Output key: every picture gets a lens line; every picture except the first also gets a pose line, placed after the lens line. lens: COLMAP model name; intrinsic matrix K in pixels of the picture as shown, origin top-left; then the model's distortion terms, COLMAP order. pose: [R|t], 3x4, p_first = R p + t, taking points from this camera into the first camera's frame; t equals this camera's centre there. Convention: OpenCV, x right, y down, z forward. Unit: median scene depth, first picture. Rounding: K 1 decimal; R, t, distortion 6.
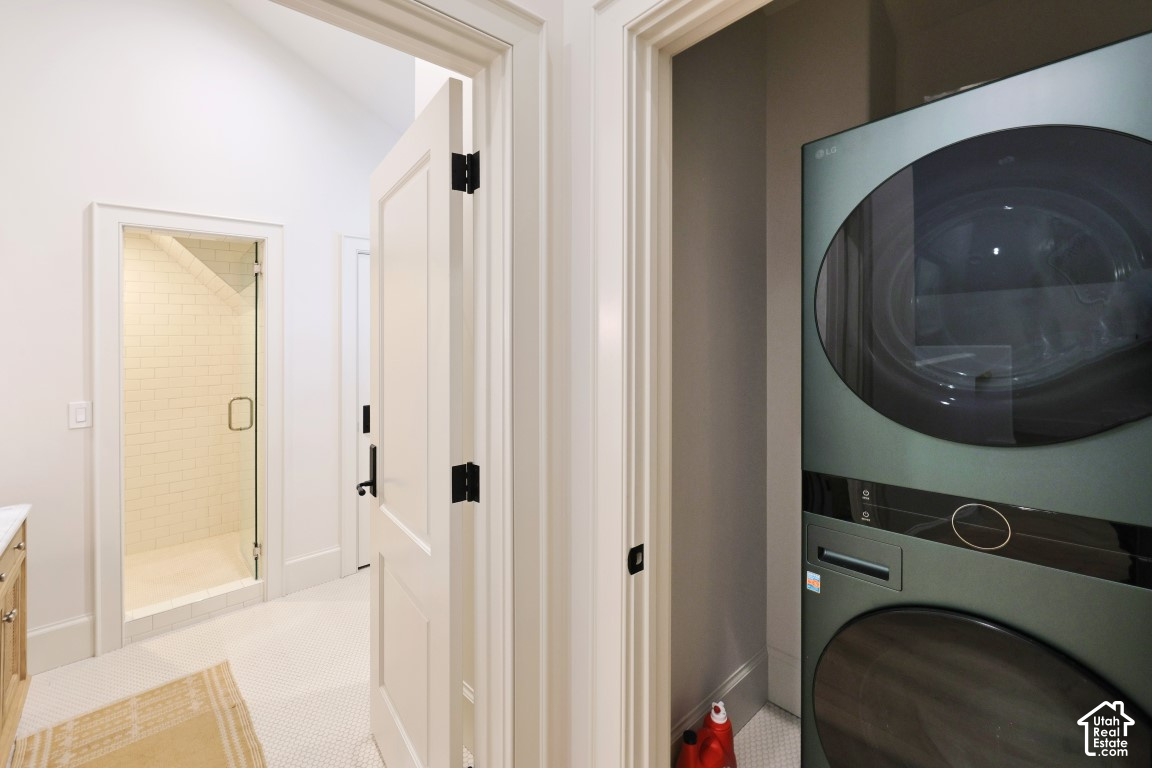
lens RADIAL K [[493.2, 0, 573.9], [0, 493.2, 353.7], [0, 0, 1]] dist [0.030246, -0.010539]
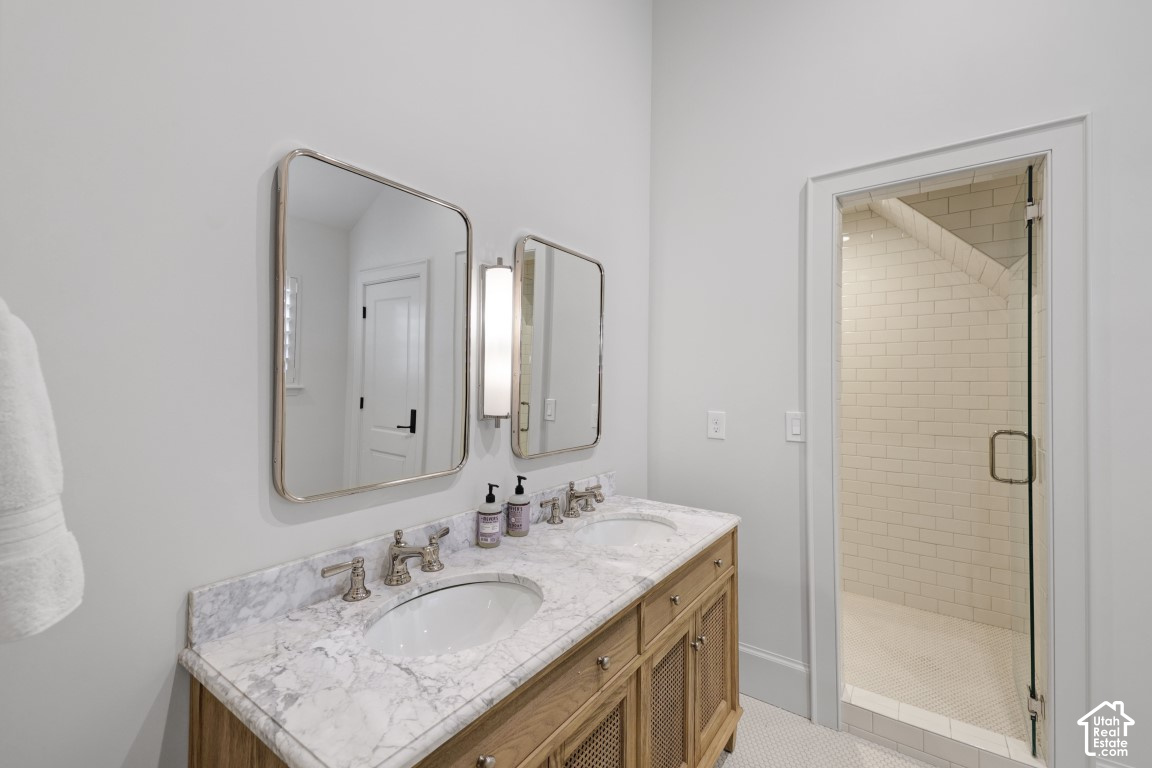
lens RADIAL K [[493.2, 0, 573.9], [0, 493.2, 353.7], [0, 0, 1]] dist [0.030246, -0.010539]
pose [[0.216007, -0.020338, -0.976180, -0.197315], [-0.024678, 0.999350, -0.026281, 0.024154], [0.976080, 0.029767, 0.215364, 0.387923]]
